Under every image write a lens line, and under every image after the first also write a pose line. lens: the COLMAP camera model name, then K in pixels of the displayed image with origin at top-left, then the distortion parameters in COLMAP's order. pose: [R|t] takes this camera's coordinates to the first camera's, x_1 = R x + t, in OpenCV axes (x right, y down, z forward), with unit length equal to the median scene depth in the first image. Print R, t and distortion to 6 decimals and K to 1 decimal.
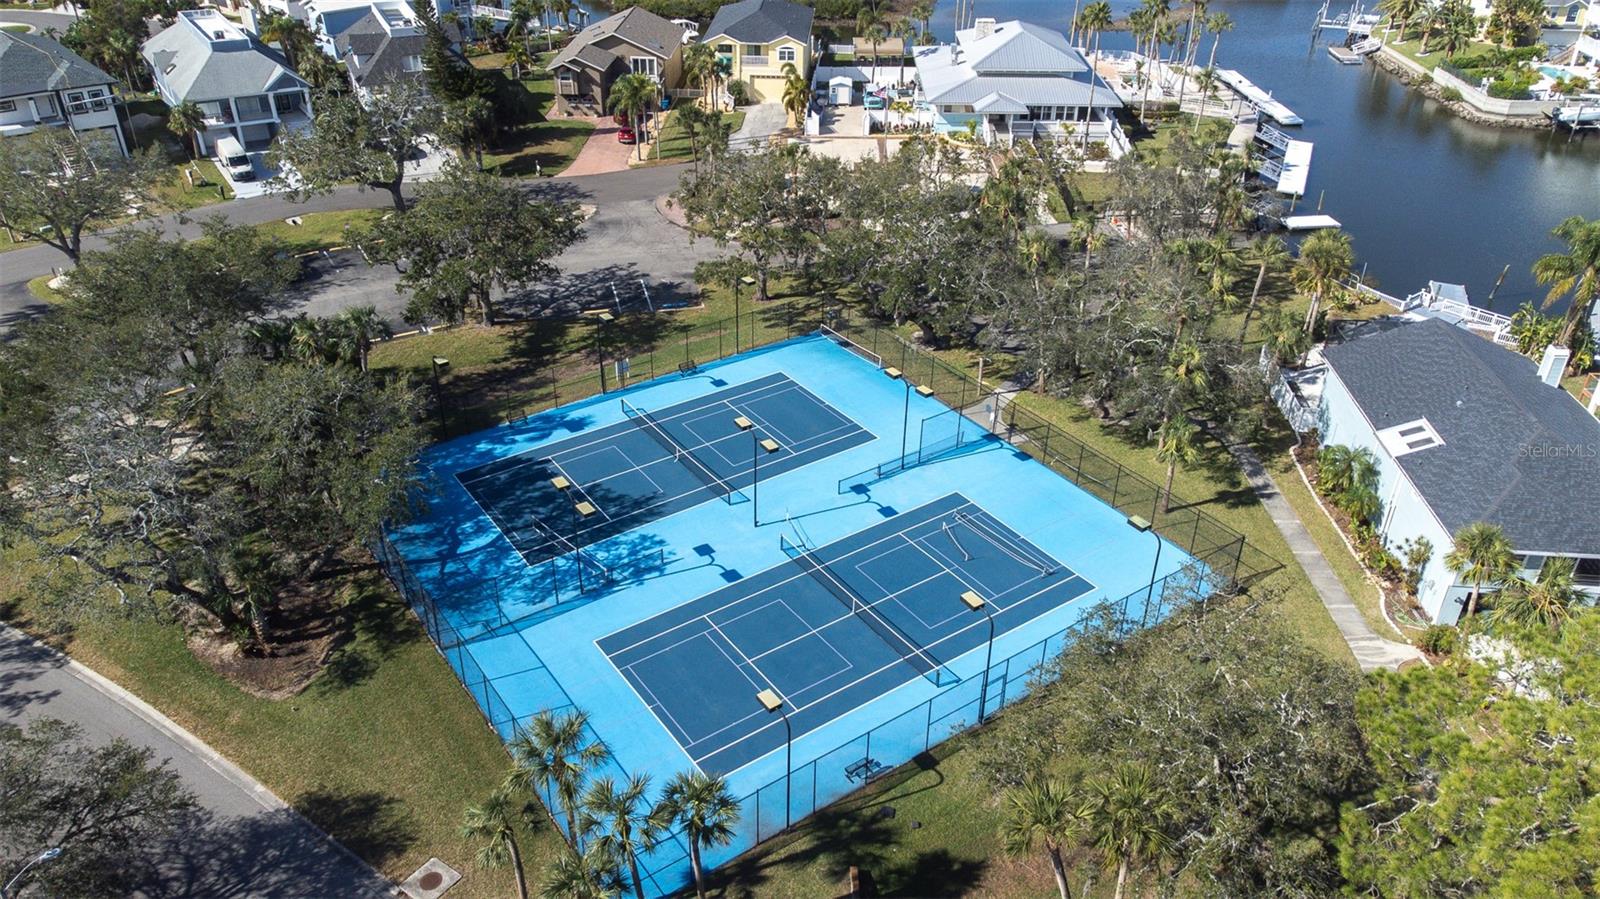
lens RADIAL K [[1200.8, 0, 796.3], [0, 1200.8, 451.5], [0, 0, 1]] dist [0.052196, 0.001306]
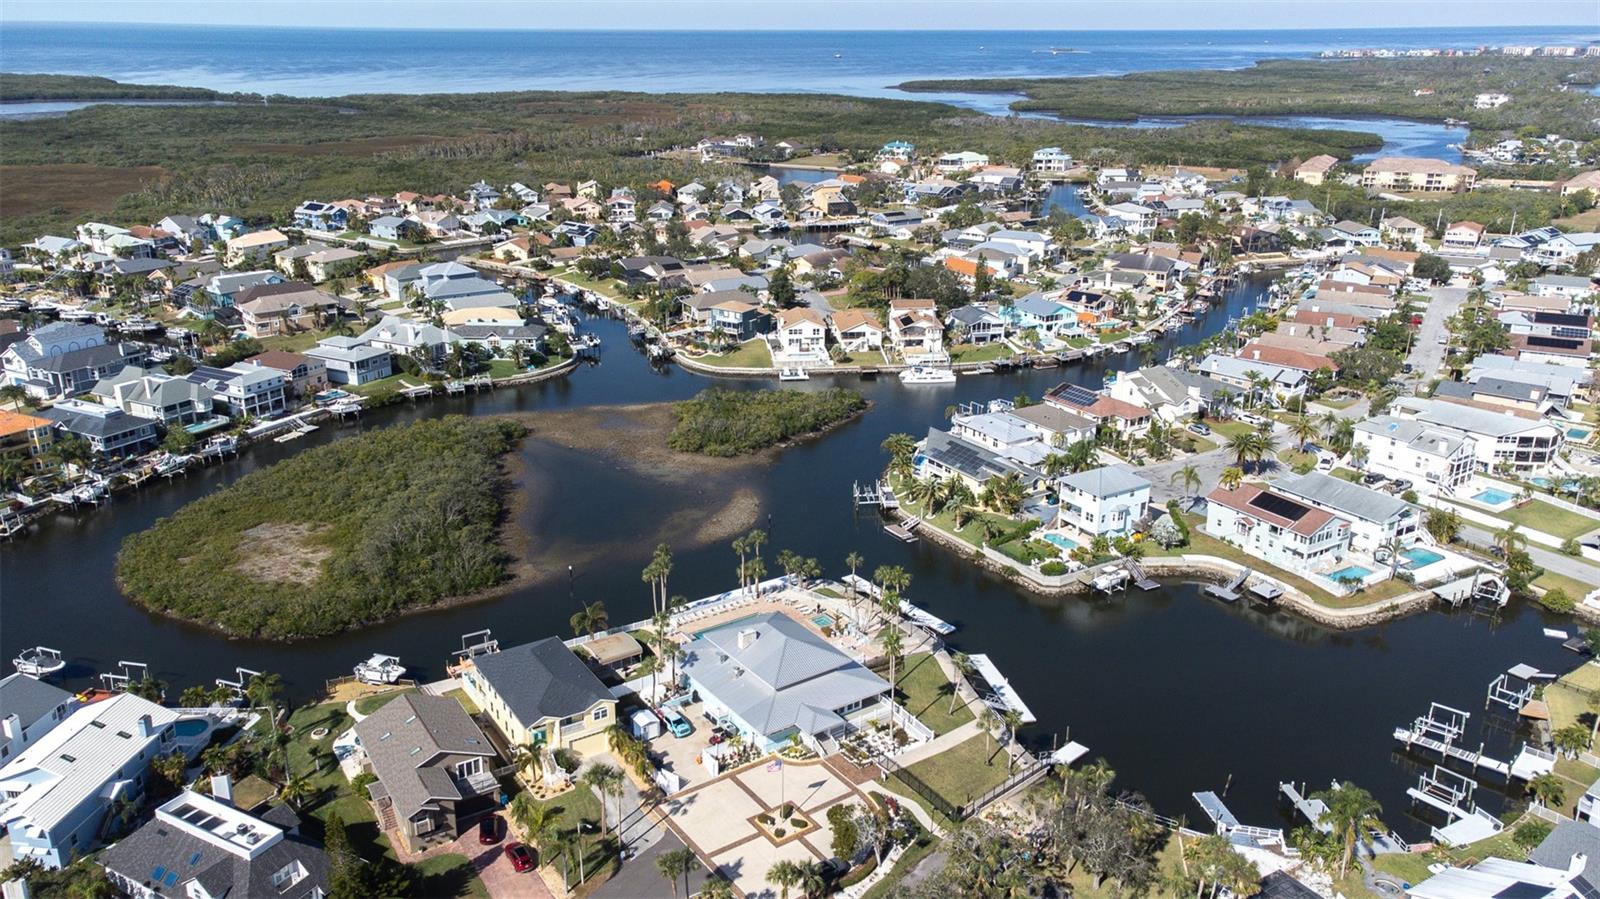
lens RADIAL K [[1200.8, 0, 798.6], [0, 1200.8, 451.4], [0, 0, 1]] dist [0.052196, 0.001306]
pose [[0.819305, -0.208400, 0.534144, -0.748841], [0.312494, 0.943382, -0.111257, -0.713064], [-0.480715, 0.258071, 0.838041, -0.119202]]
